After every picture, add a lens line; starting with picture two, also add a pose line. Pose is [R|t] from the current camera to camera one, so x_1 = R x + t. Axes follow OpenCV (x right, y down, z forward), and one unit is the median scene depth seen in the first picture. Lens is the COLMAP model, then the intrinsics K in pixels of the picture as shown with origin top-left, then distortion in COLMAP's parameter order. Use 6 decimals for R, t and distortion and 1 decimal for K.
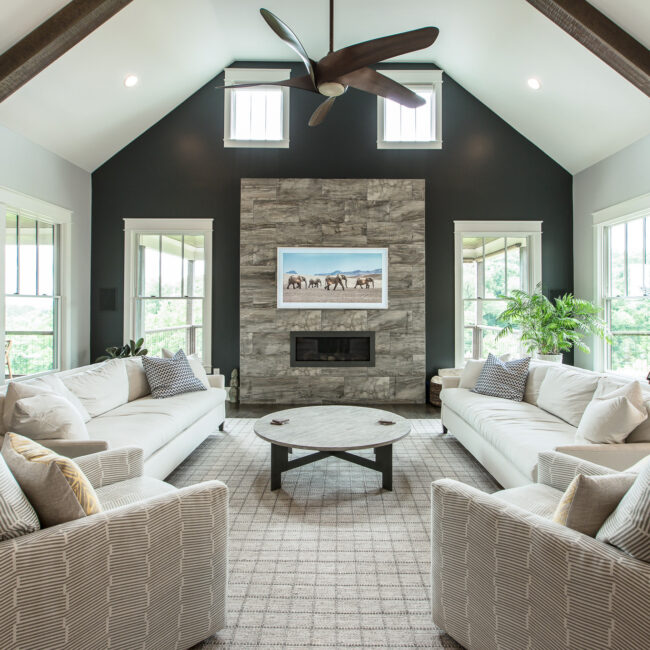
lens RADIAL K [[438.3, 0, 363.0], [0, 438.3, 301.7], [0, 0, 1]] dist [-0.017148, 0.028374]
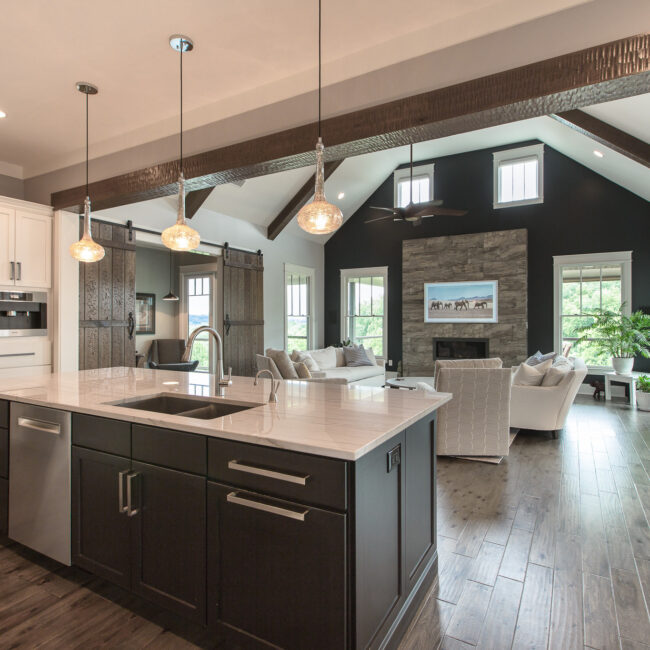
lens RADIAL K [[438.3, 0, 325.0], [0, 438.3, 324.2], [0, 0, 1]] dist [-0.017148, 0.028374]
pose [[0.837653, 0.002036, -0.546199, 0.357611], [0.008554, 0.999822, 0.016846, -0.007597], [0.546136, -0.018784, 0.837486, -0.494853]]
